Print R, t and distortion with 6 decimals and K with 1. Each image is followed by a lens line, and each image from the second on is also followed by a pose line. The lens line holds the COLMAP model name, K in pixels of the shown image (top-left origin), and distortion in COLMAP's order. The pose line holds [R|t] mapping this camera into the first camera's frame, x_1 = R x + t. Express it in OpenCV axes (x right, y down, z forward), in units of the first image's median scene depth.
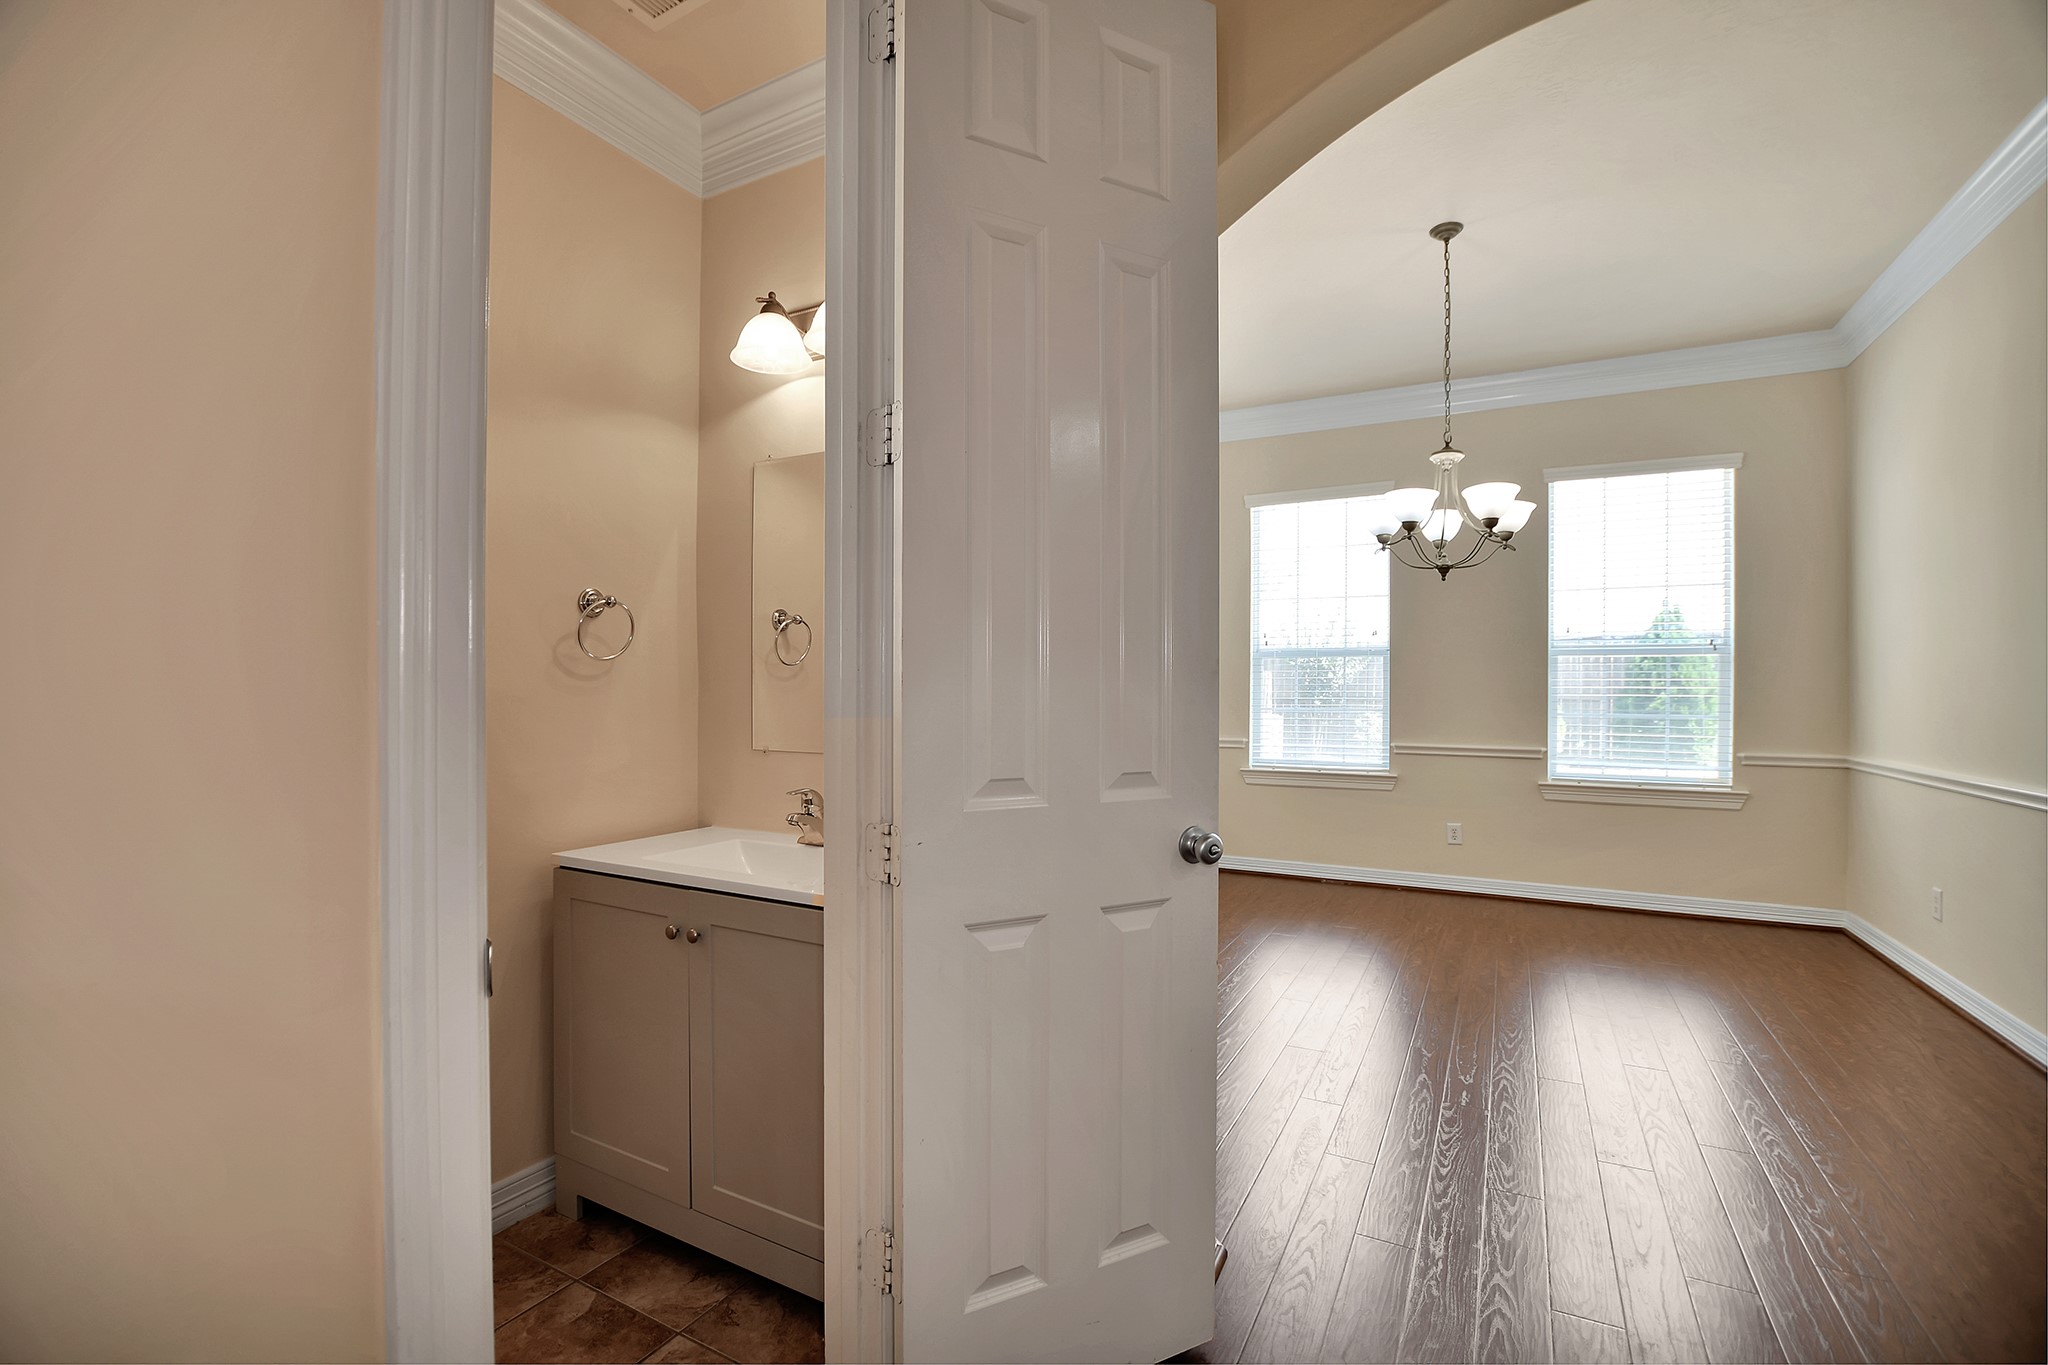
lens RADIAL K [[887.0, 0, 1016.3], [0, 887.0, 682.9], [0, 0, 1]] dist [-0.027423, 0.000560]
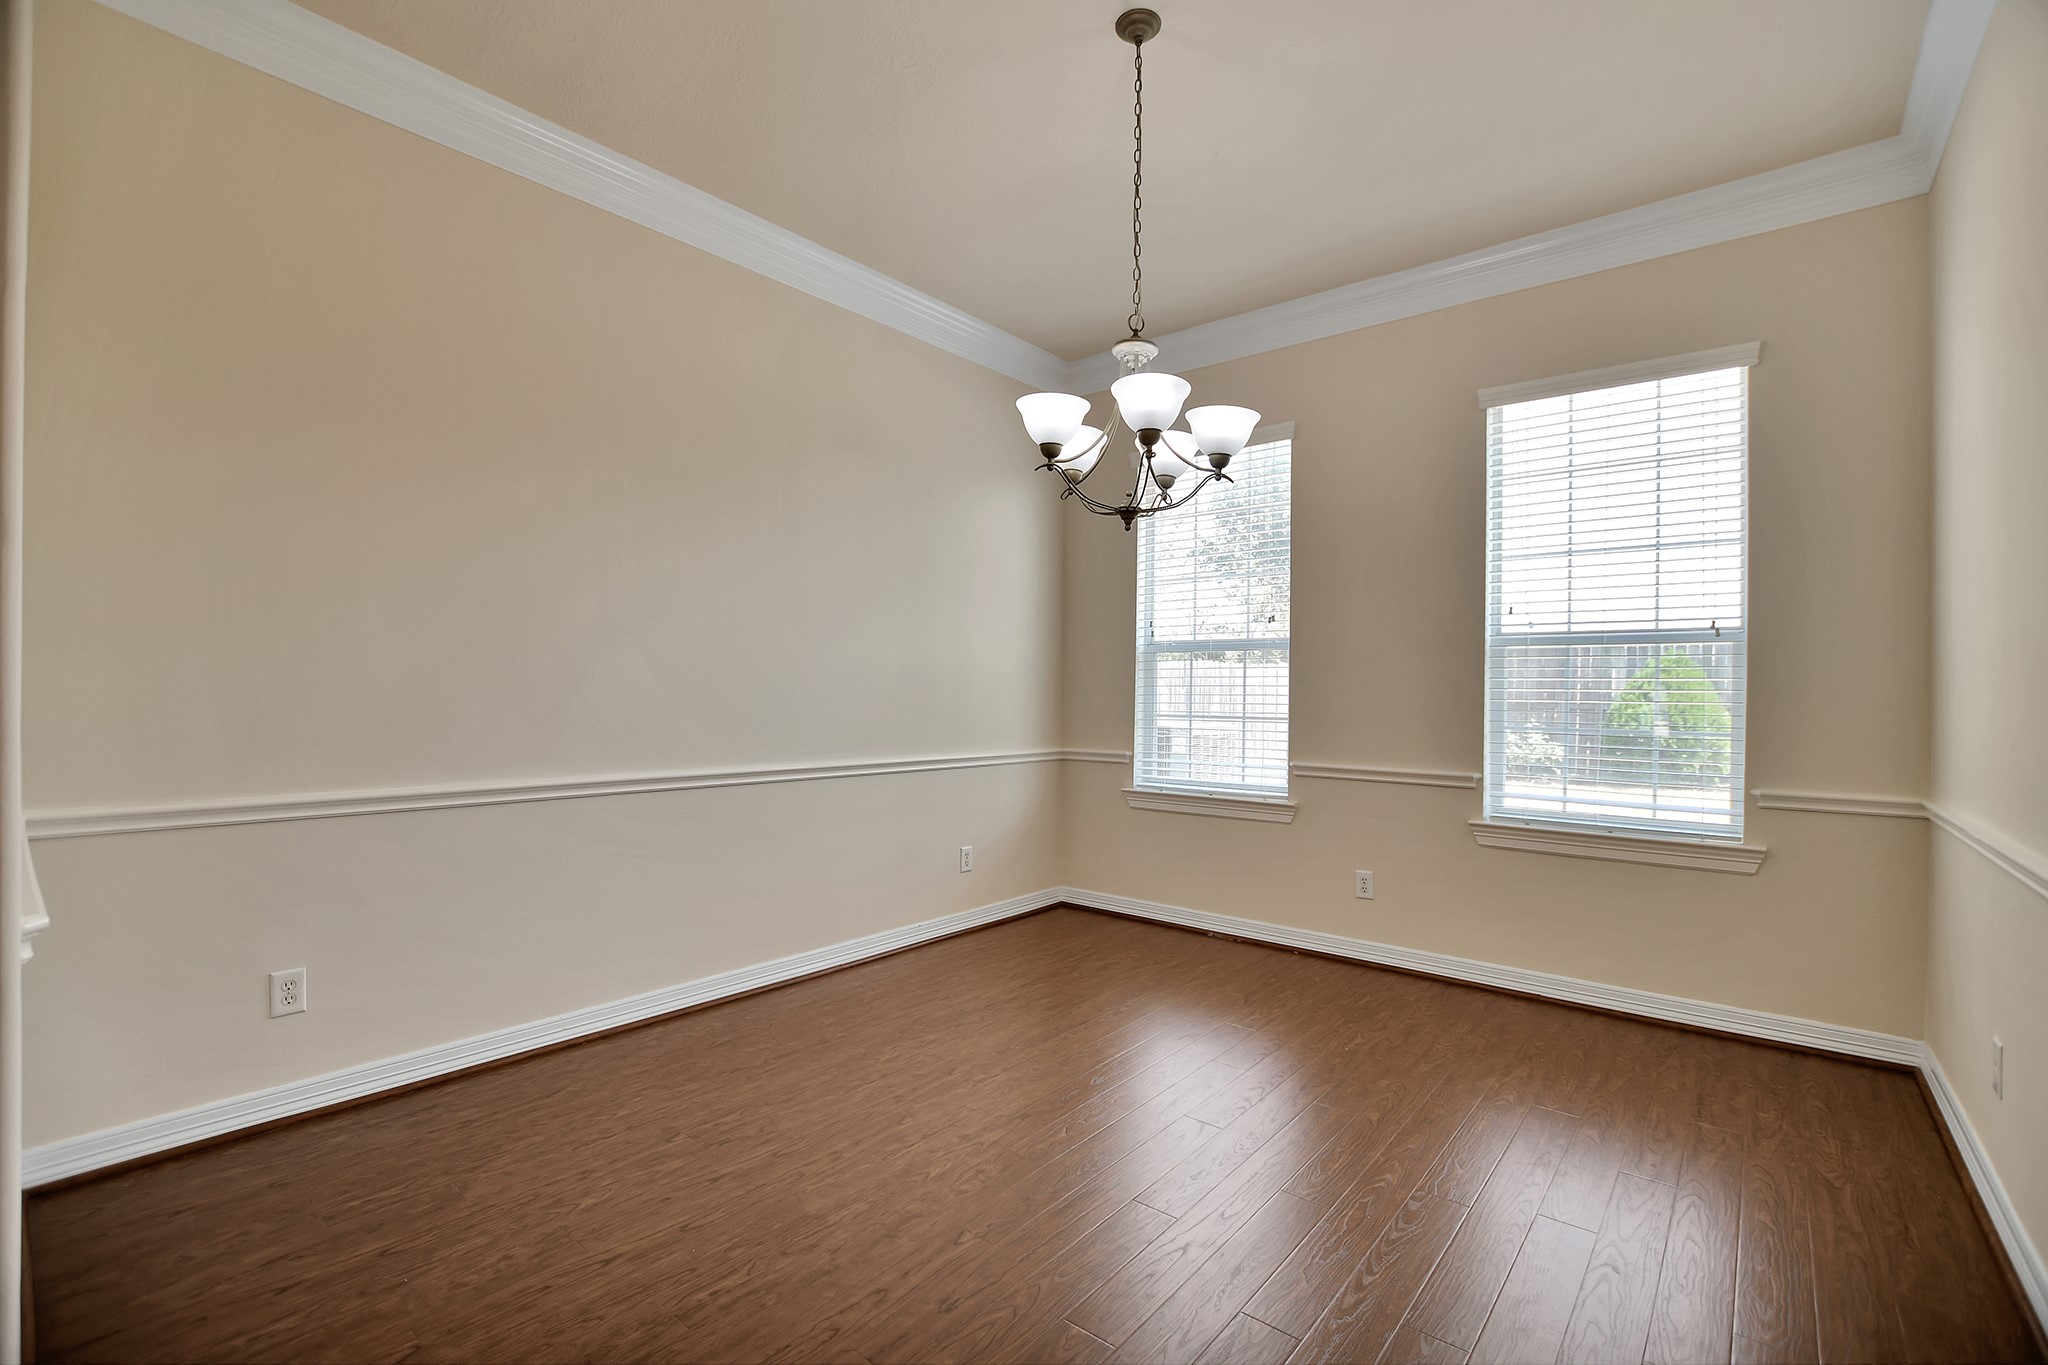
lens RADIAL K [[887.0, 0, 1029.1], [0, 887.0, 684.0], [0, 0, 1]] dist [-0.027423, 0.000560]
pose [[0.979921, 0.006680, -0.199277, 0.390472], [-0.007703, 0.999961, -0.004358, 0.006099], [0.199240, 0.005805, 0.979934, 0.217996]]
